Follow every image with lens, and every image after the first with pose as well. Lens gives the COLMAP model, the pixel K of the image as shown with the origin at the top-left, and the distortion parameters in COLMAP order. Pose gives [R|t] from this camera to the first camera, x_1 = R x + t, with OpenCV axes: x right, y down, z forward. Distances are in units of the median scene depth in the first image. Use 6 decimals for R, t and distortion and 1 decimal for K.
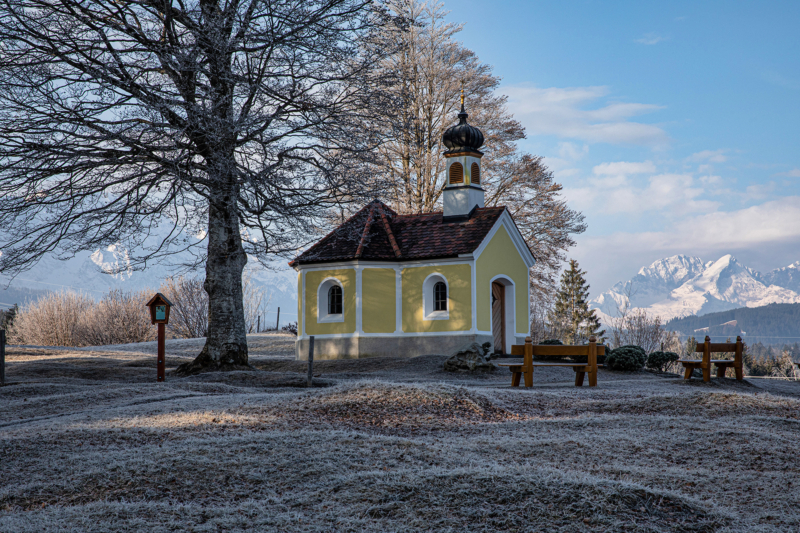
lens RADIAL K [[1594.5, 0, 402.5], [0, 1594.5, 266.4], [0, 0, 1]] dist [0.257140, 0.000000]
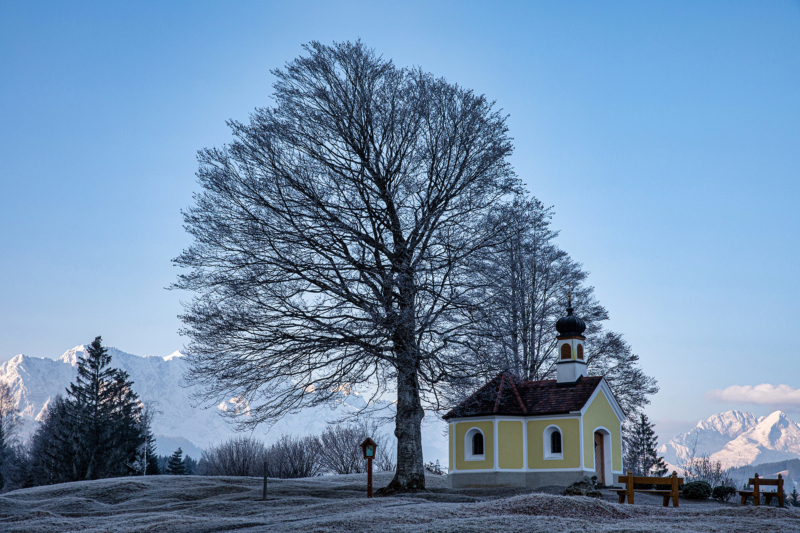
lens RADIAL K [[1394.7, 0, 396.6], [0, 1394.7, 270.7], [0, 0, 1]] dist [0.222960, 0.000000]
pose [[0.998063, -0.000983, -0.062205, -0.037693], [-0.005501, 0.994565, -0.103976, -0.001529], [0.061969, 0.104117, 0.992633, -0.215157]]
